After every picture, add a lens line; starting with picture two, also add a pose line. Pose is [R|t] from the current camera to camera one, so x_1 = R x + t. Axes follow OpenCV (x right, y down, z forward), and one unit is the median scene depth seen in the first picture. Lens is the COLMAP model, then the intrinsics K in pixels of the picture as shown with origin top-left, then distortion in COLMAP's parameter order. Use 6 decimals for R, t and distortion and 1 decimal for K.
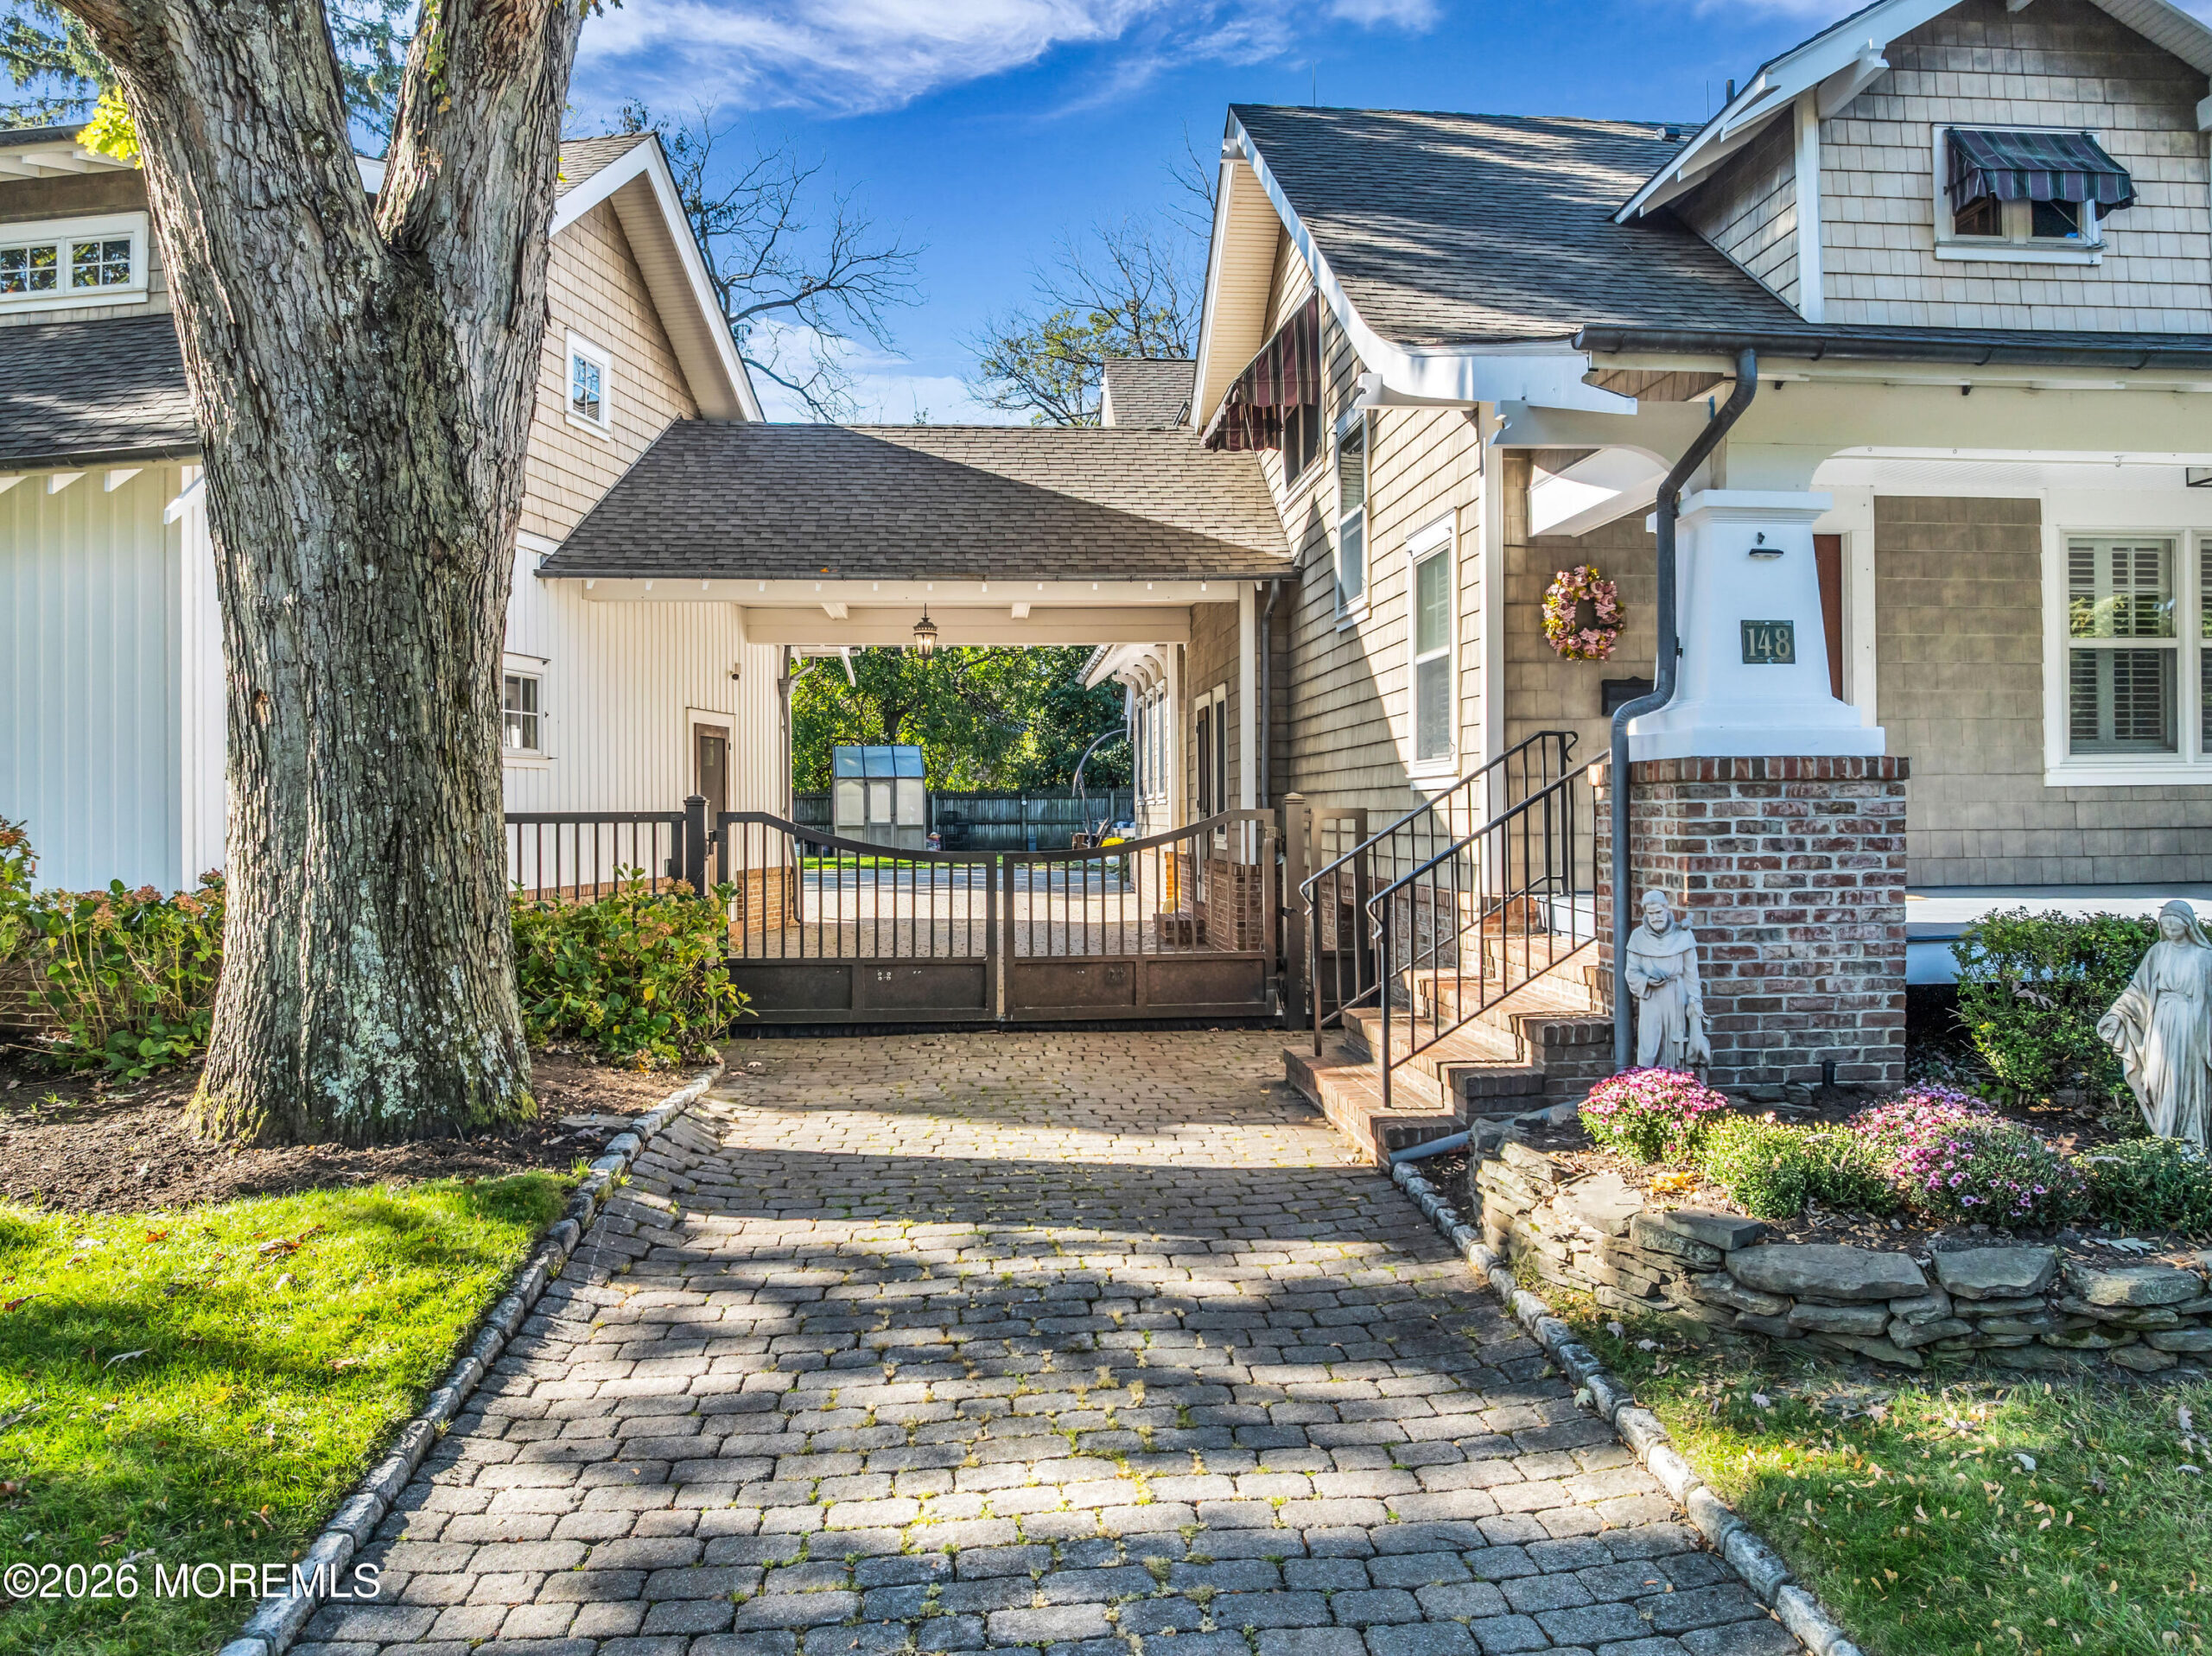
lens RADIAL K [[1562.3, 0, 1106.5], [0, 1562.3, 805.9], [0, 0, 1]] dist [-0.040766, 0.003423]
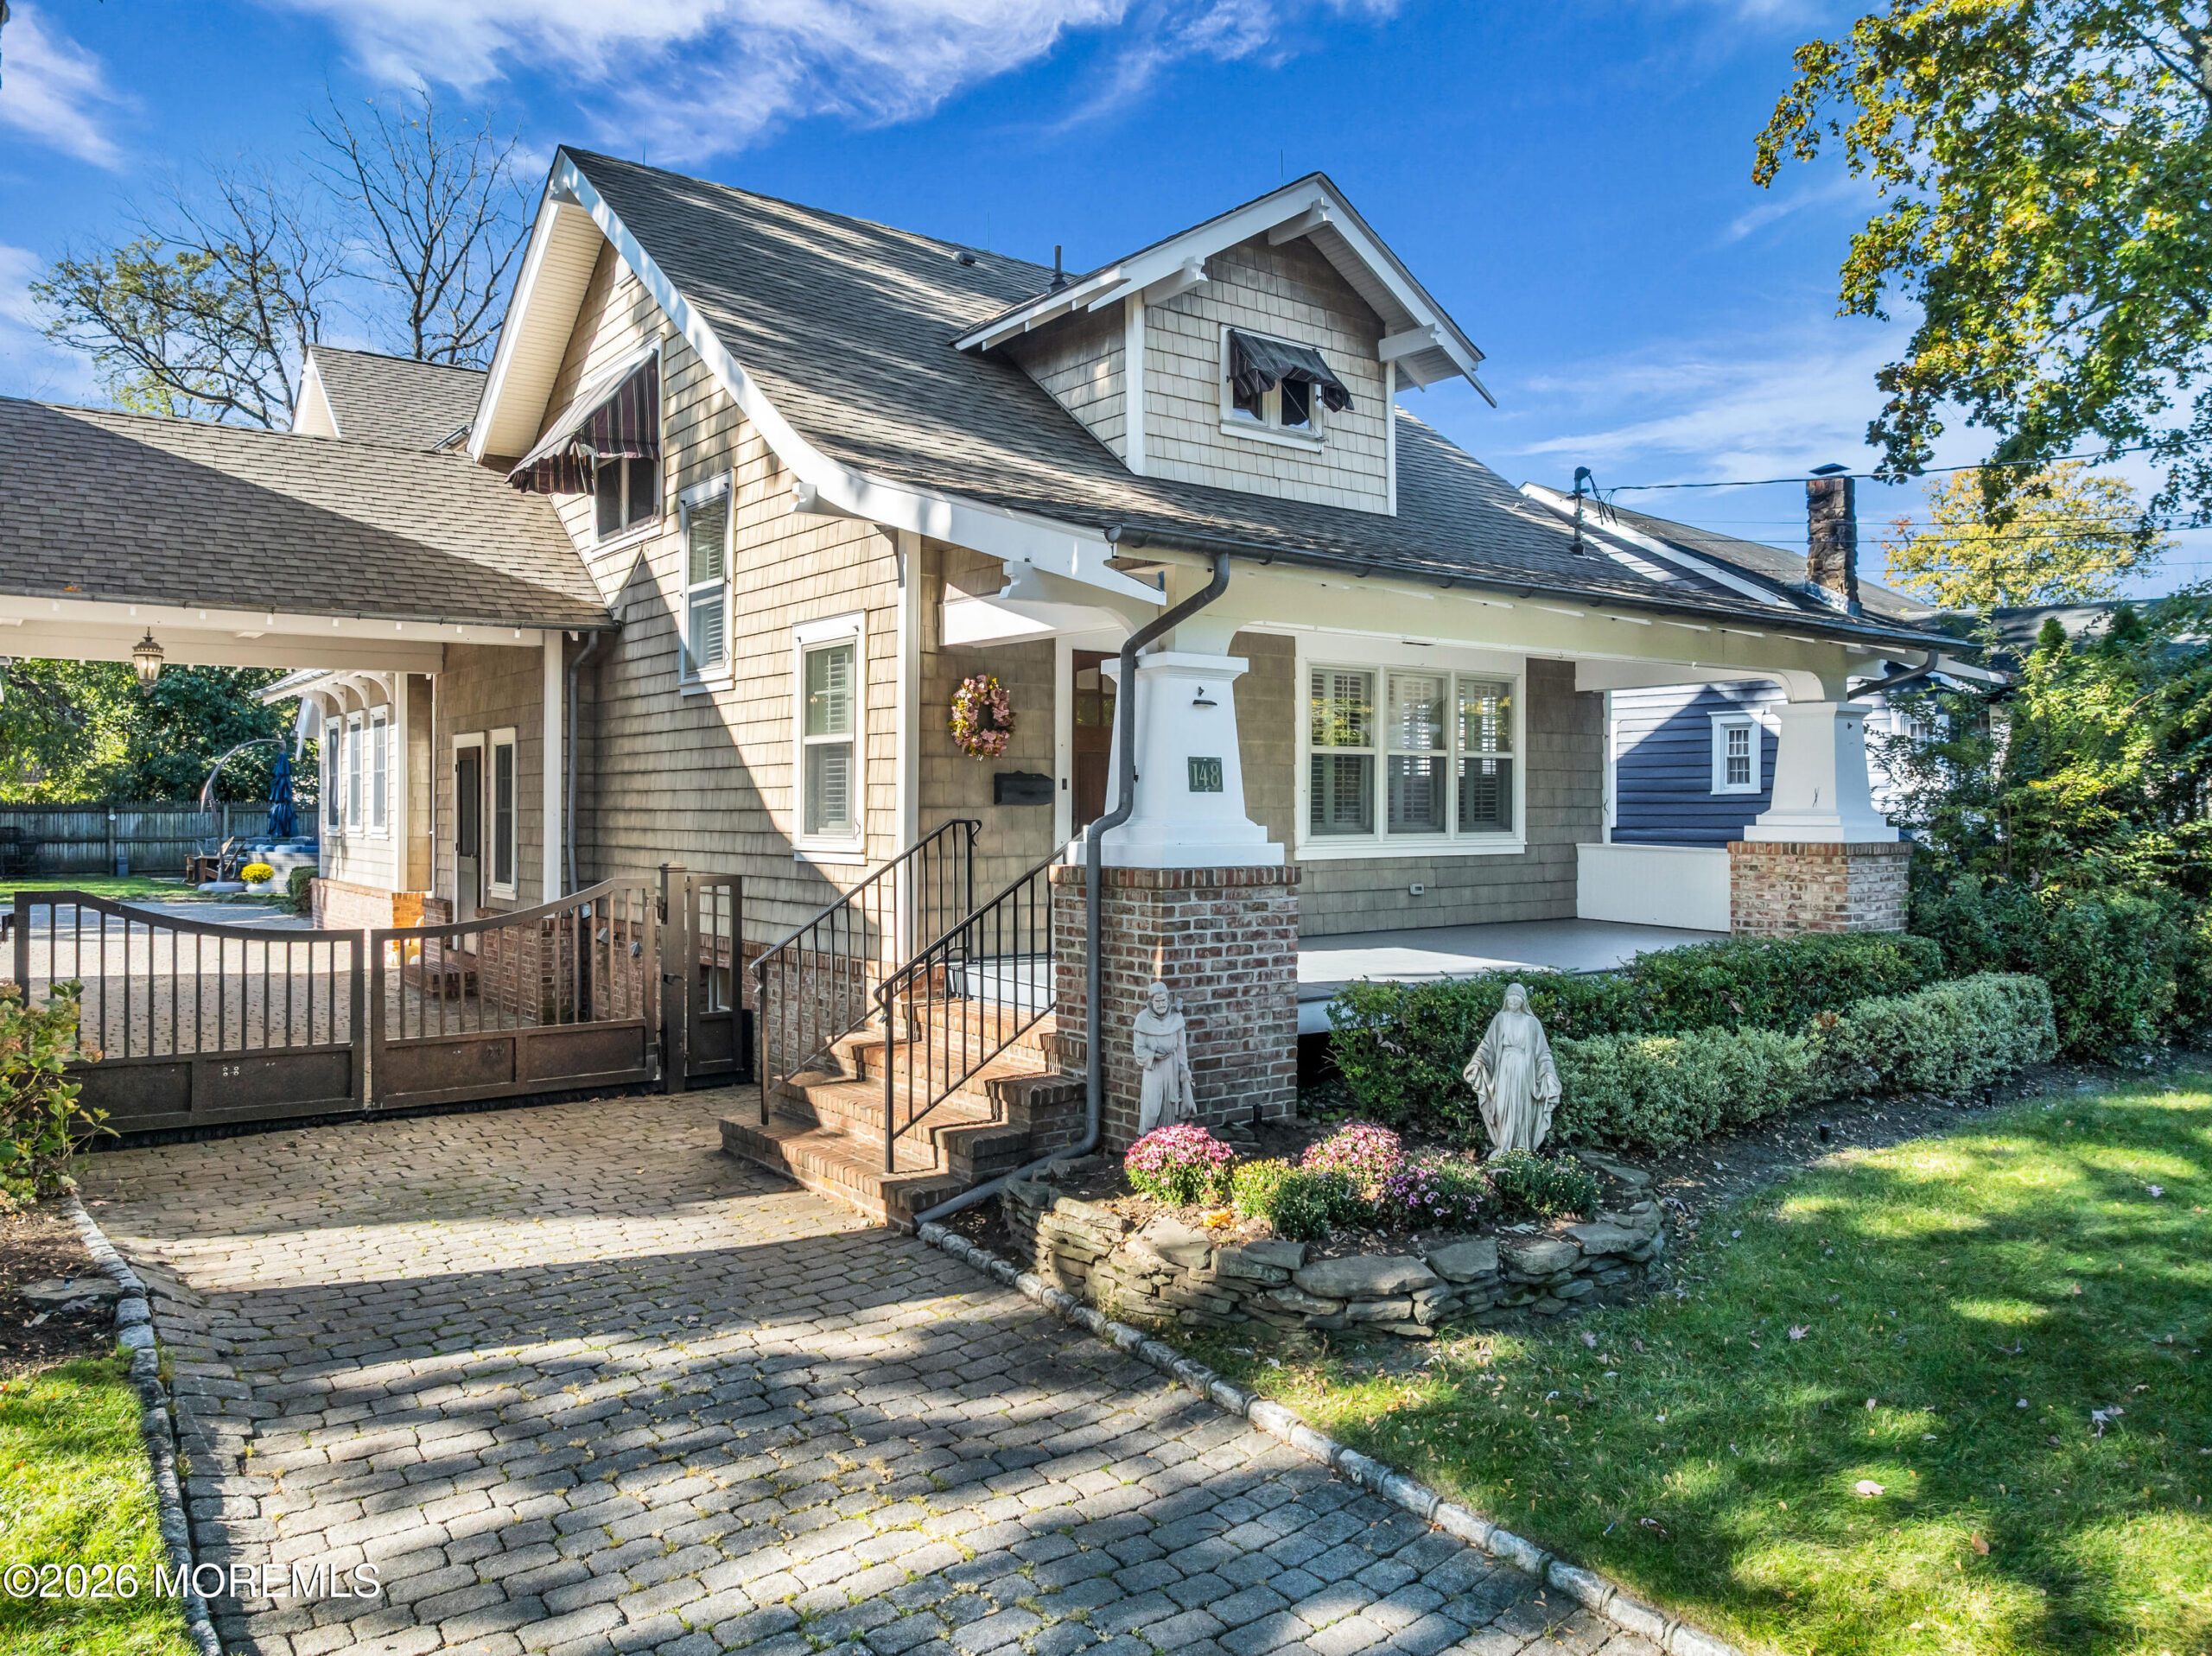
lens RADIAL K [[1574.0, 0, 1107.7], [0, 1574.0, 804.1], [0, 0, 1]] dist [-0.004138, -0.063959]
pose [[0.843918, 0.010014, 0.536379, -0.291637], [-0.009667, 0.999947, -0.003458, -0.067737], [-0.536386, -0.002267, 0.843970, -0.035934]]
